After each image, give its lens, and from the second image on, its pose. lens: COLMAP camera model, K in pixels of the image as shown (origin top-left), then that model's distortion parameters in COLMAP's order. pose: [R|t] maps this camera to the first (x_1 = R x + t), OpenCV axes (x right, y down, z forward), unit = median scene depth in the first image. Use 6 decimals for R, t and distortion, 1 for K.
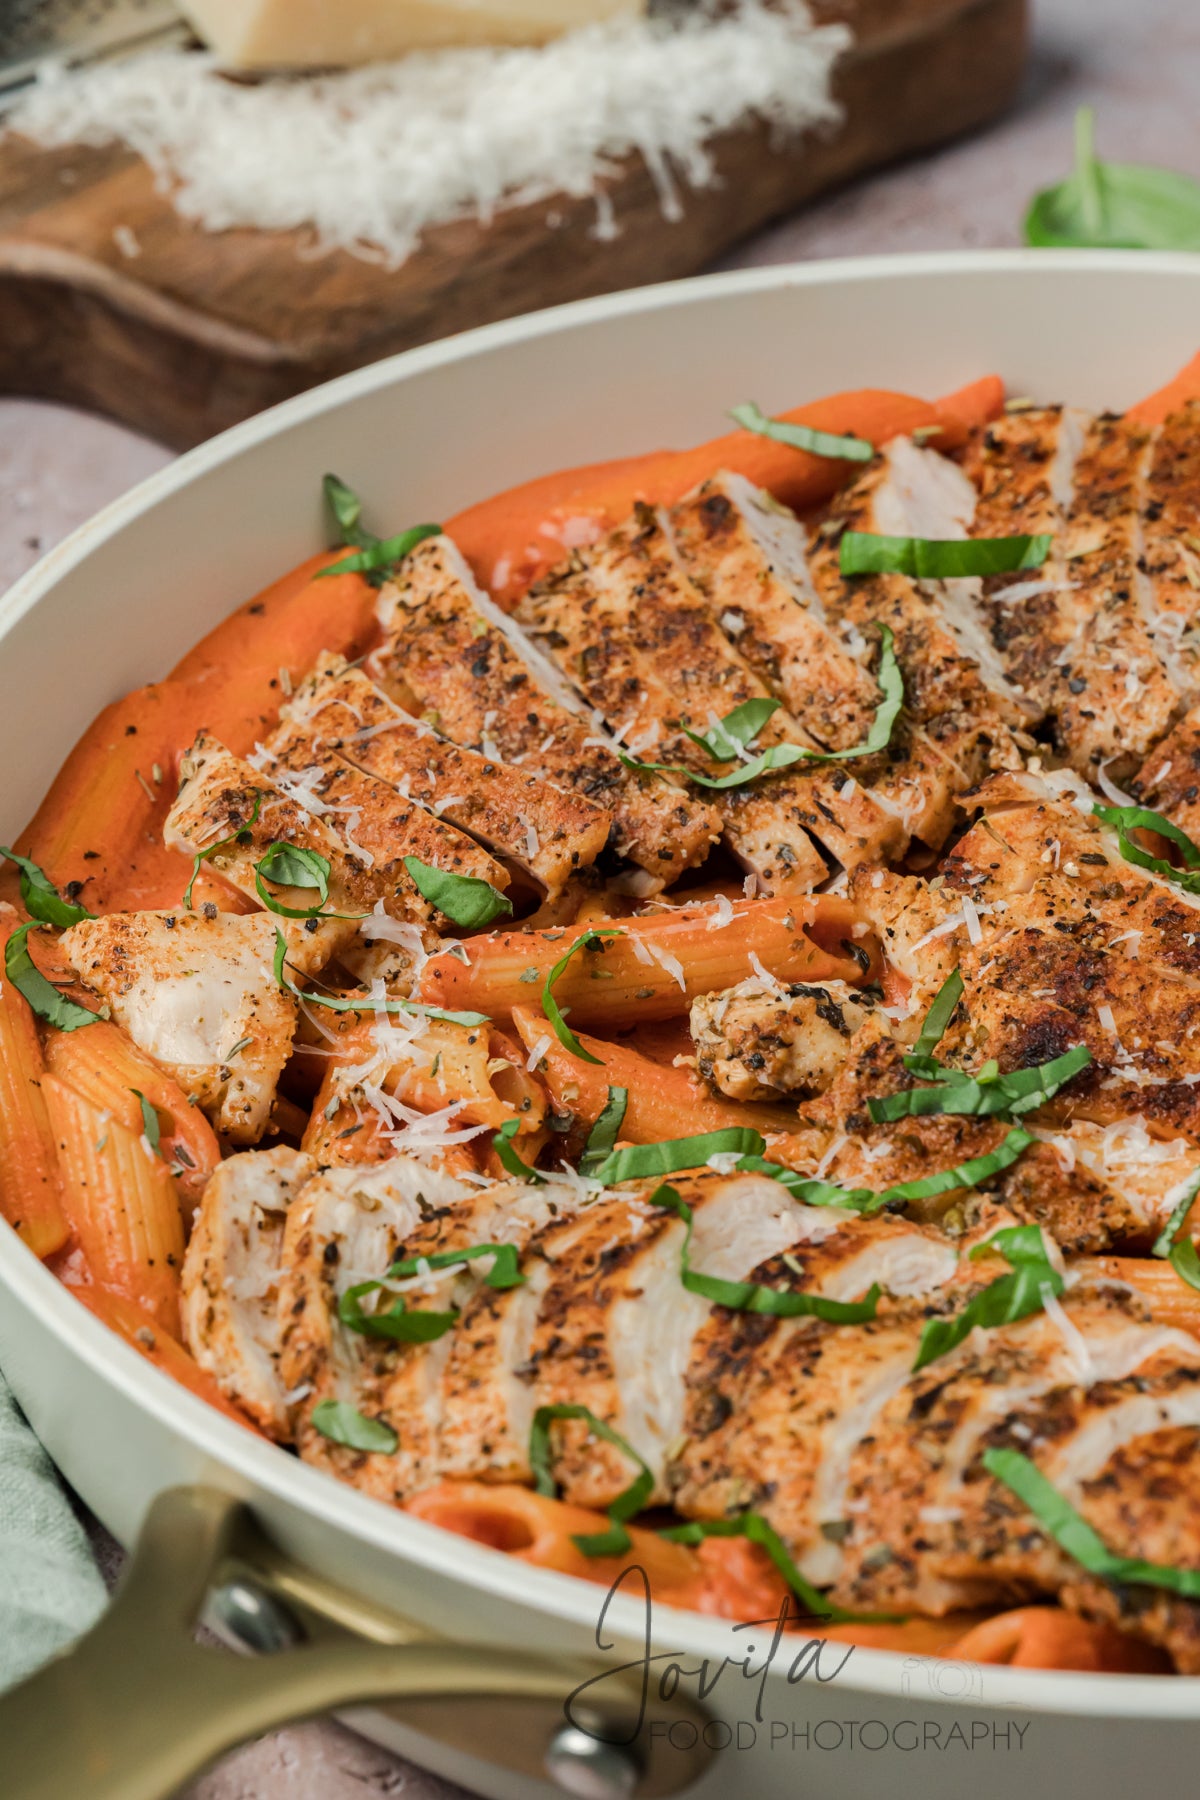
lens RADIAL K [[7334.0, 0, 657.2], [0, 7334.0, 899.2], [0, 0, 1]] dist [0.259676, -5.039237]
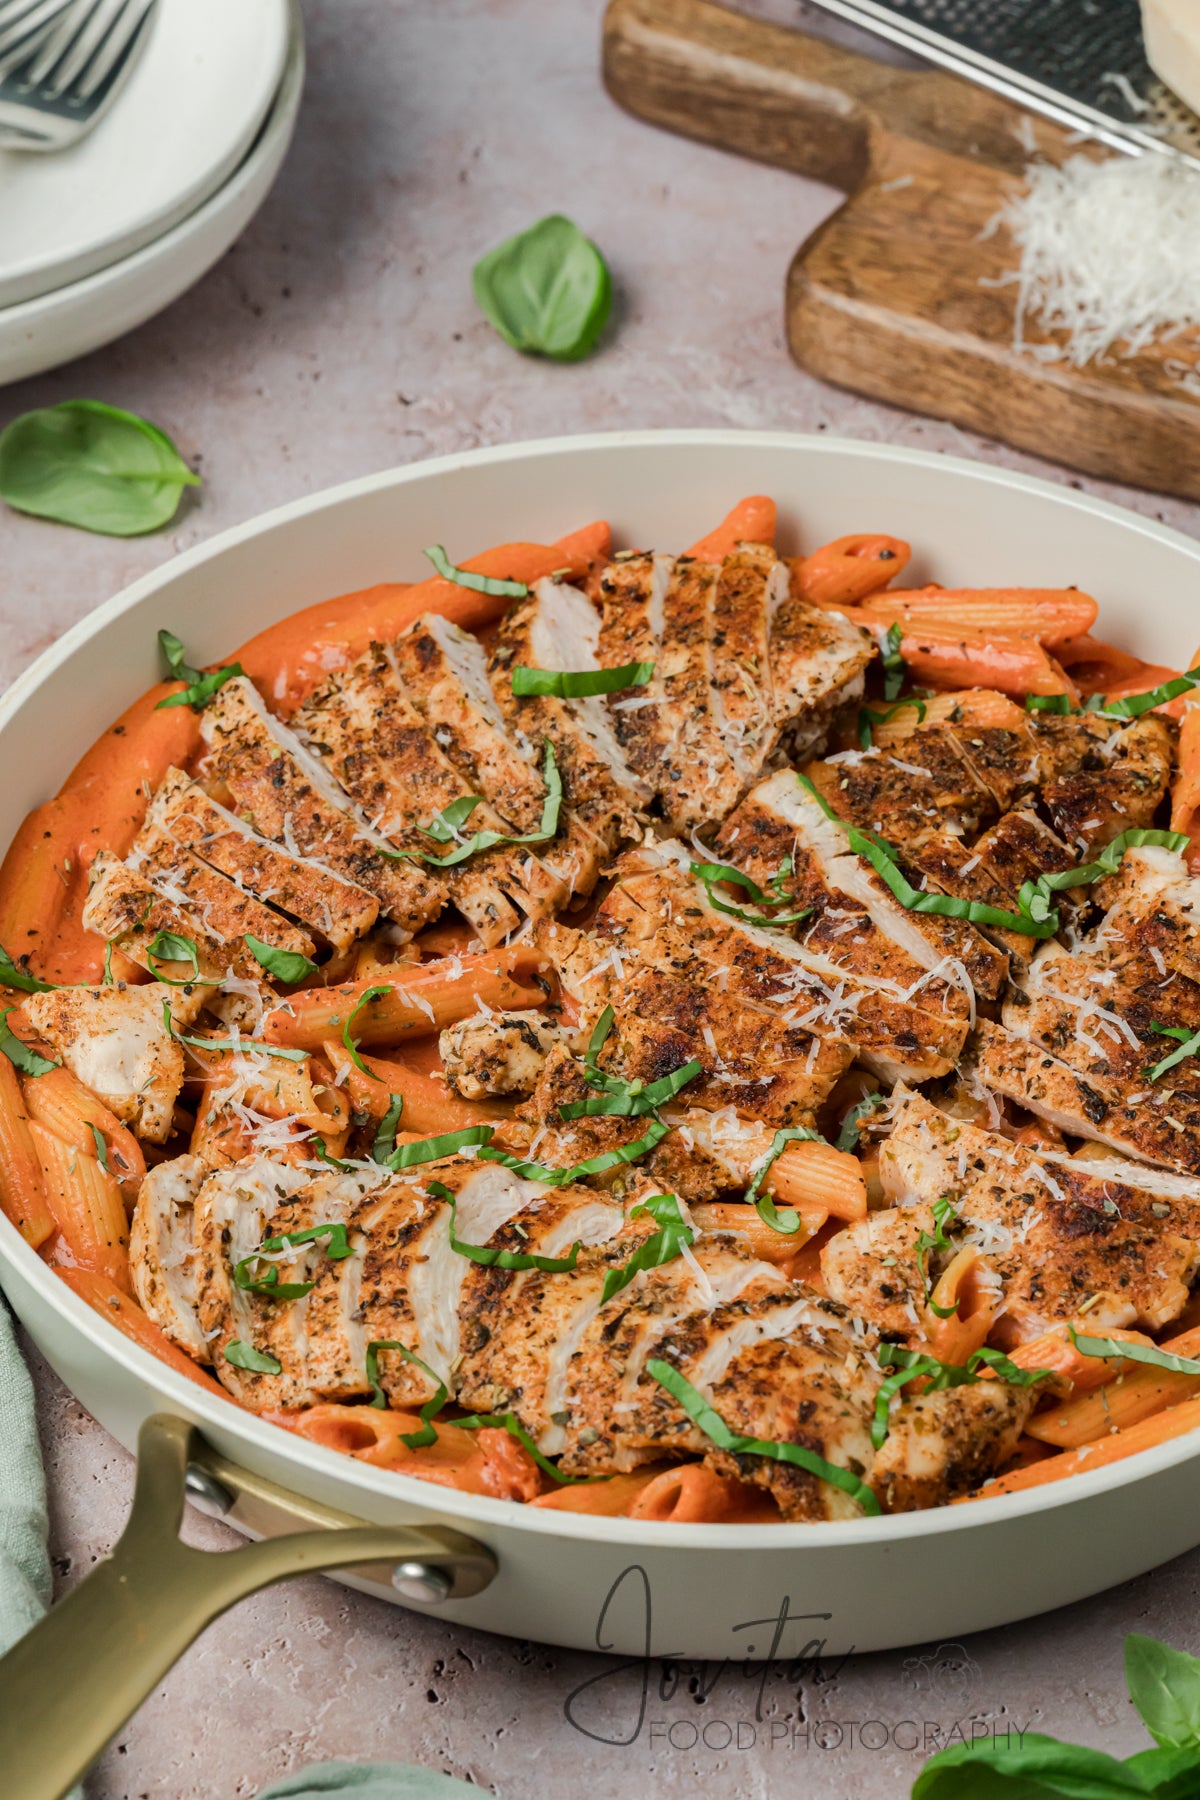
lens RADIAL K [[7334.0, 0, 657.2], [0, 7334.0, 899.2], [0, 0, 1]] dist [0.259676, -5.039237]
pose [[0.996623, -0.047497, 0.066982, -0.051867], [0.038172, 0.990219, 0.134199, -0.219936], [-0.072701, -0.131189, 0.988688, -0.525548]]
